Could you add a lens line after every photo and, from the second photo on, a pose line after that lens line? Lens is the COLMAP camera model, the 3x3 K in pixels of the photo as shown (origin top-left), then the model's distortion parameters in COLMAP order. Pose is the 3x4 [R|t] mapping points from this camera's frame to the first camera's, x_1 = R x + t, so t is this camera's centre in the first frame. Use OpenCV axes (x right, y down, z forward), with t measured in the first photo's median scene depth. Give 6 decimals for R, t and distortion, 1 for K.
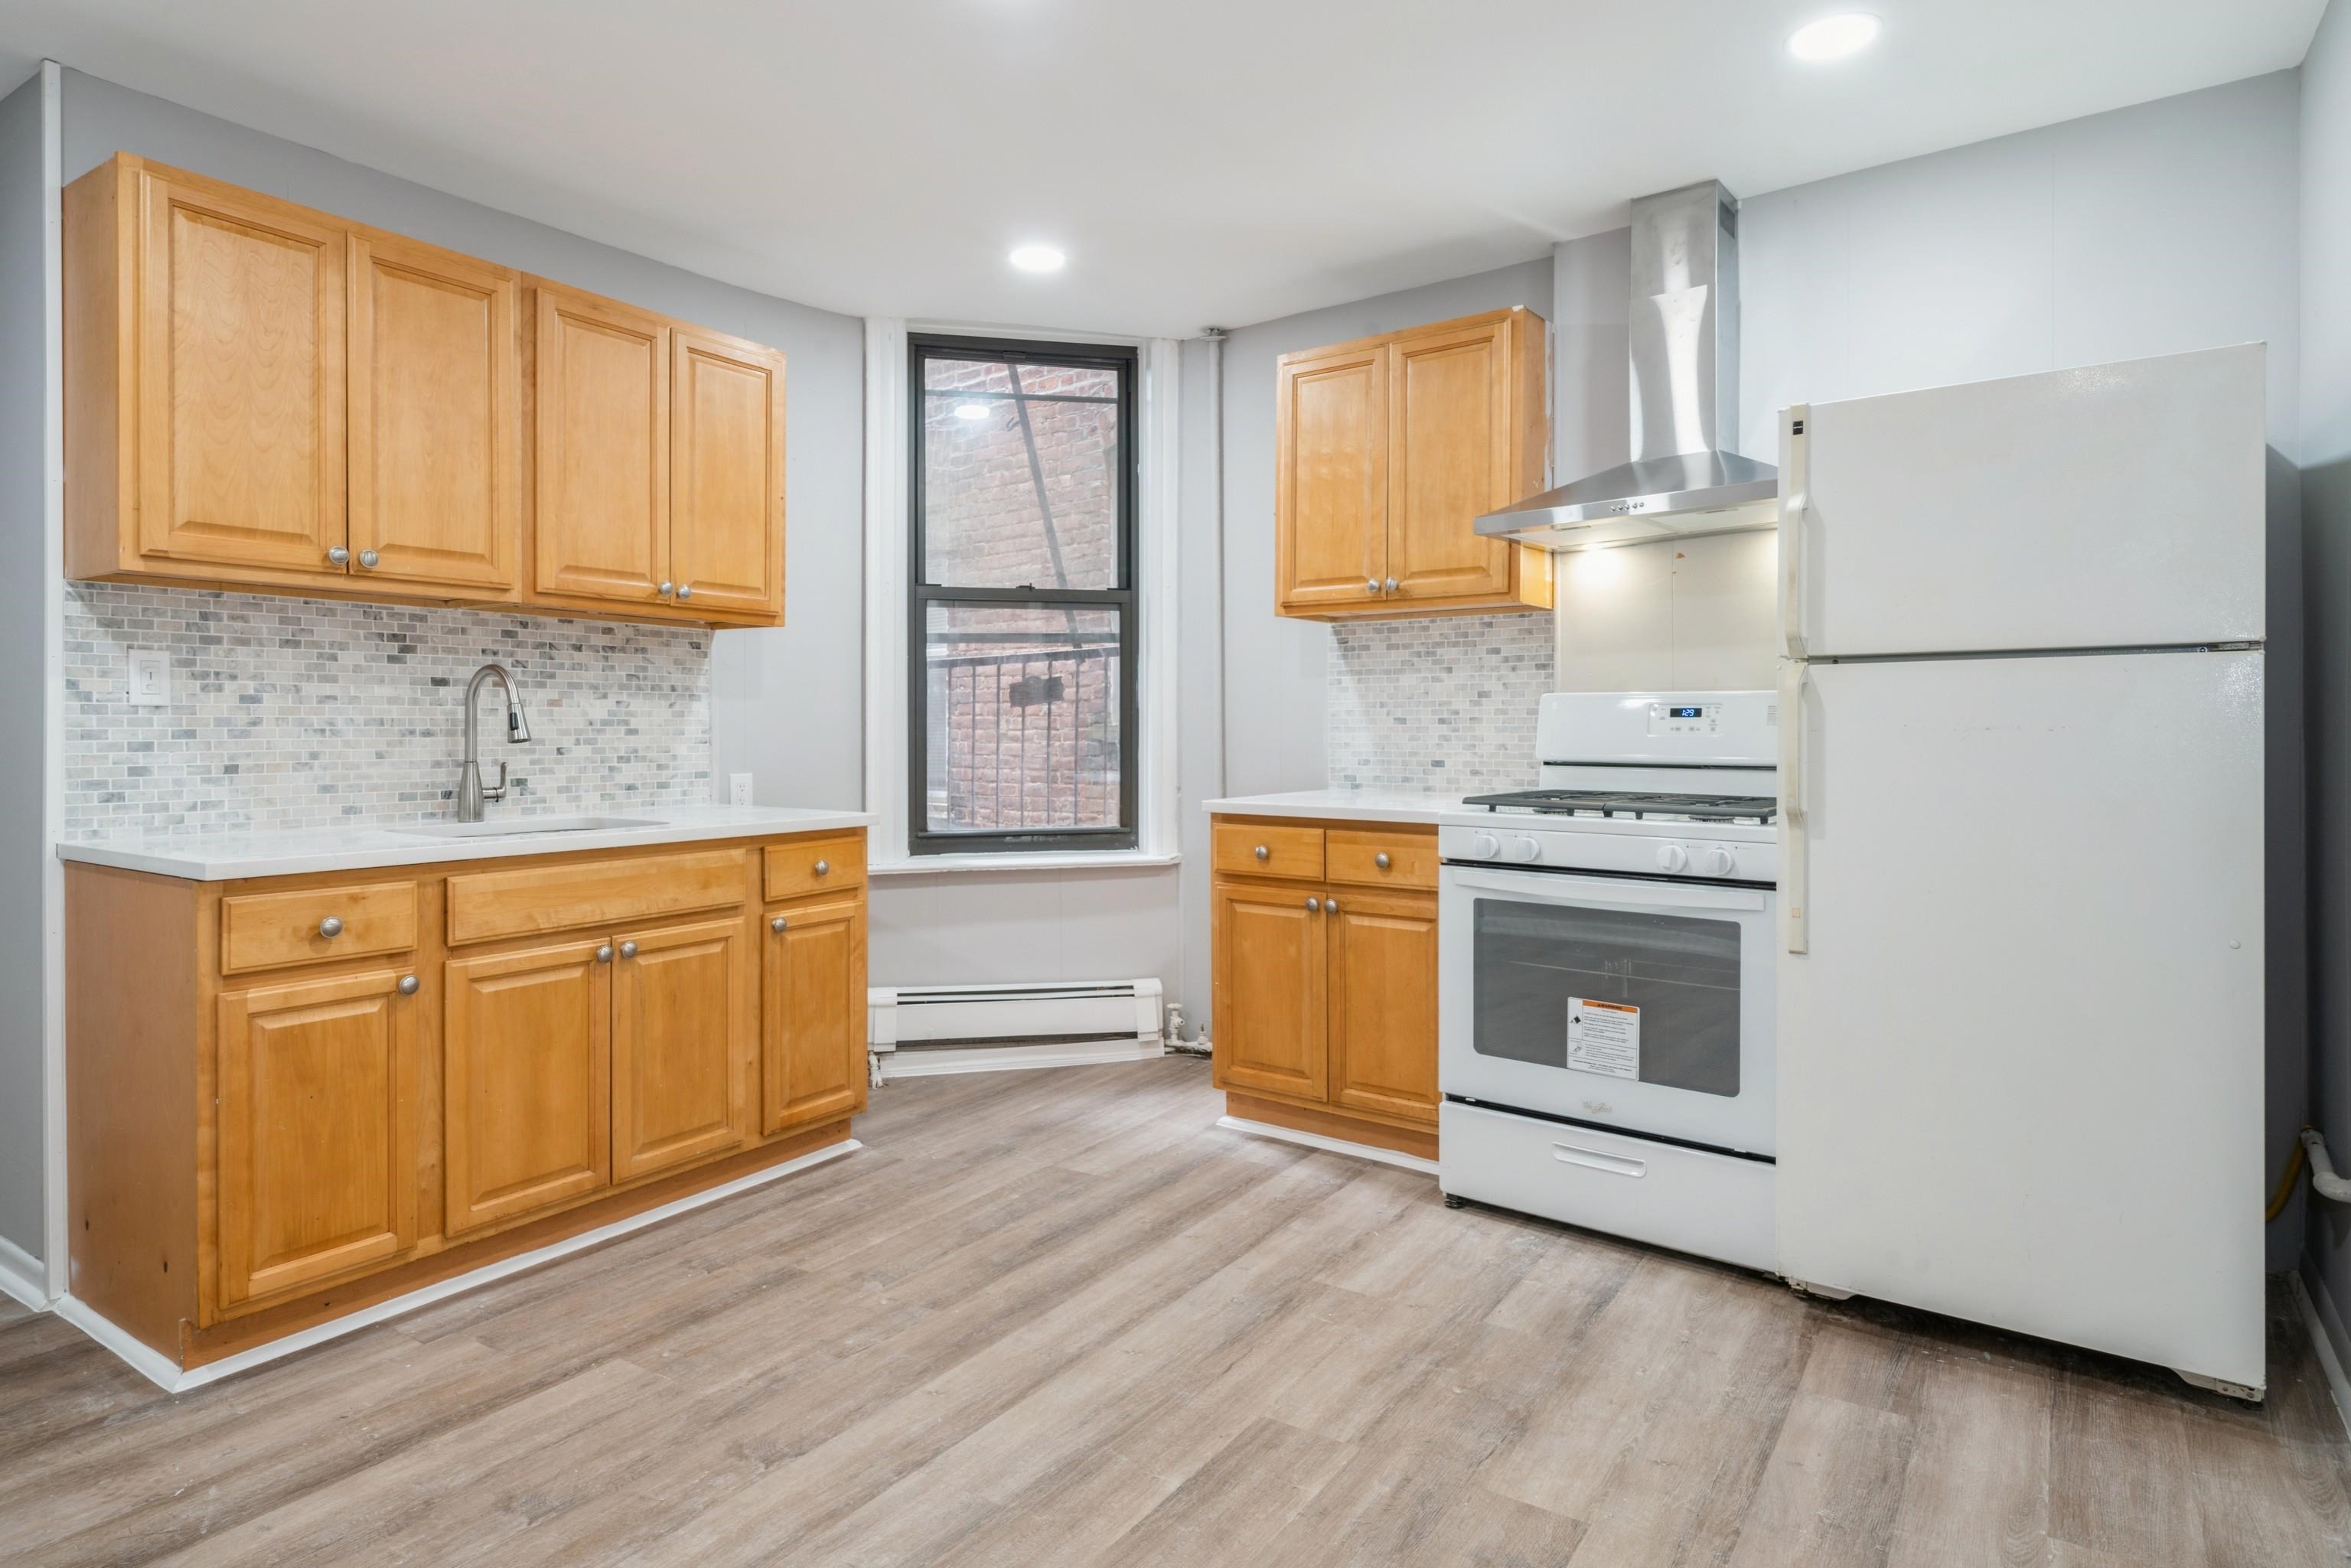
lens RADIAL K [[1321.2, 0, 1176.1], [0, 1321.2, 736.0], [0, 0, 1]] dist [0.000539, 0.000016]
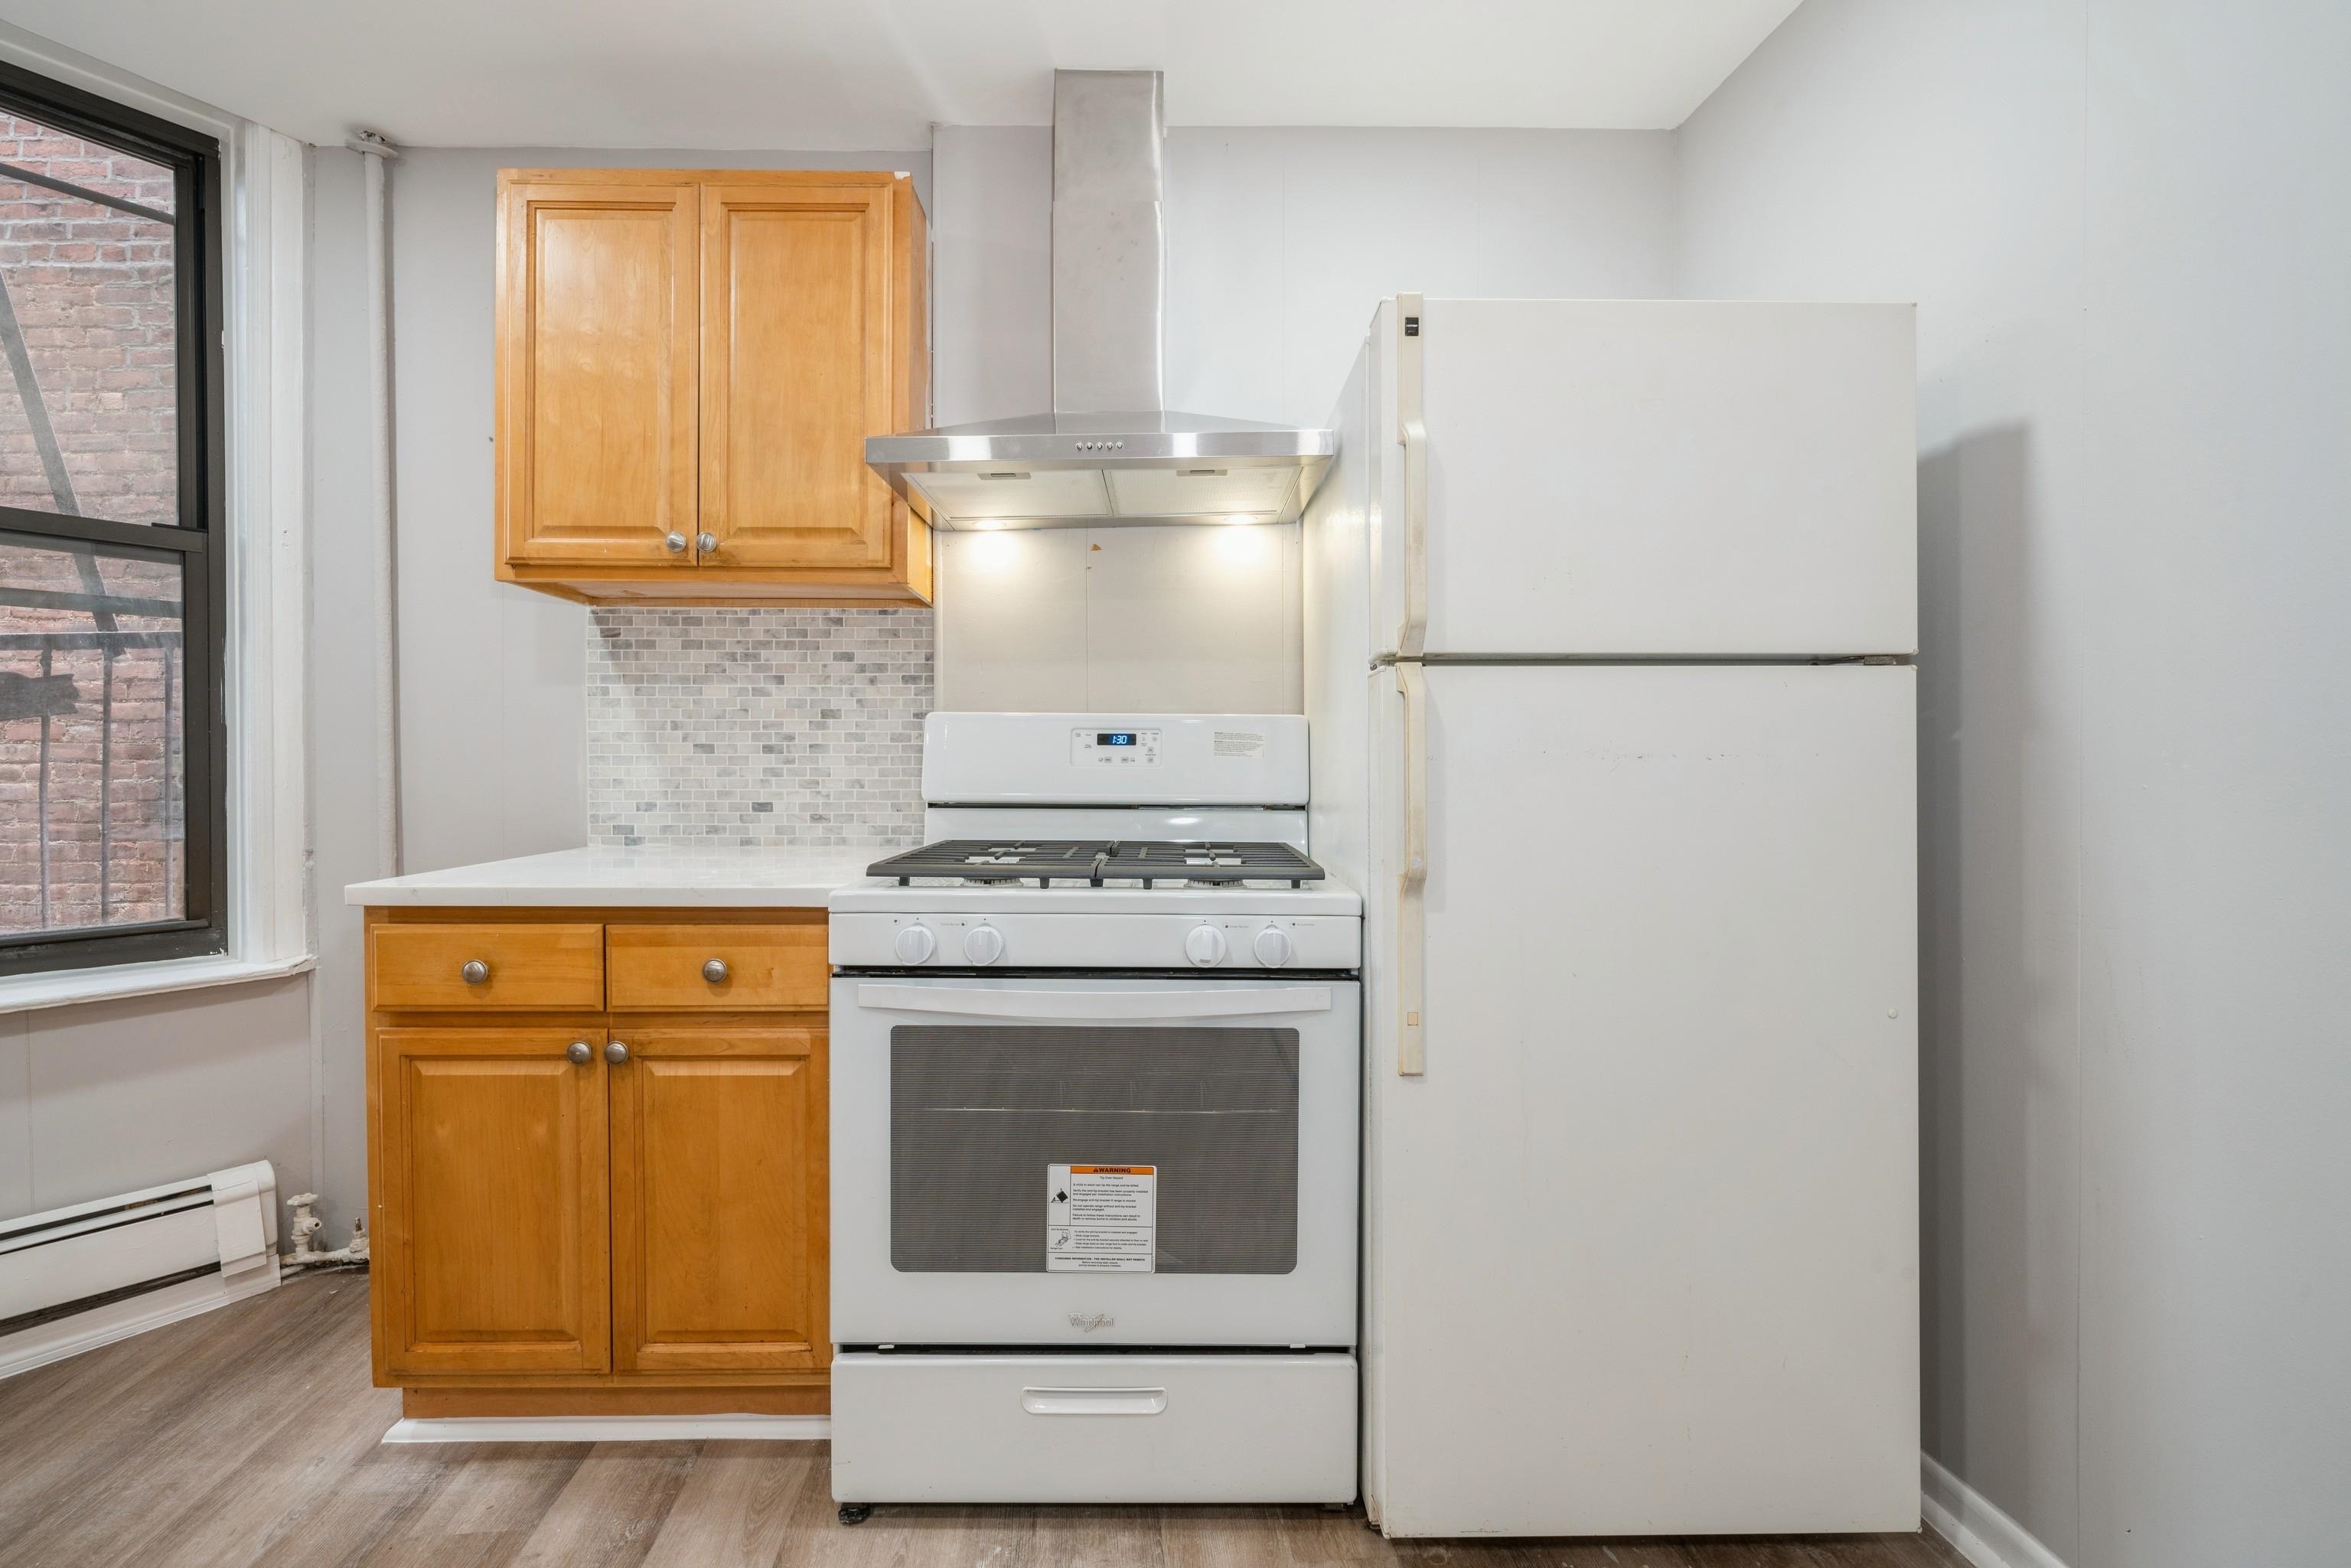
lens RADIAL K [[1013.5, 0, 1173.3], [0, 1013.5, 778.7], [0, 0, 1]] dist [-0.000720, -0.000039]
pose [[0.776254, -0.005392, 0.630397, 0.024649], [0.001273, 0.999975, 0.006986, 0.001848], [-0.630418, -0.004620, 0.776242, 0.501048]]
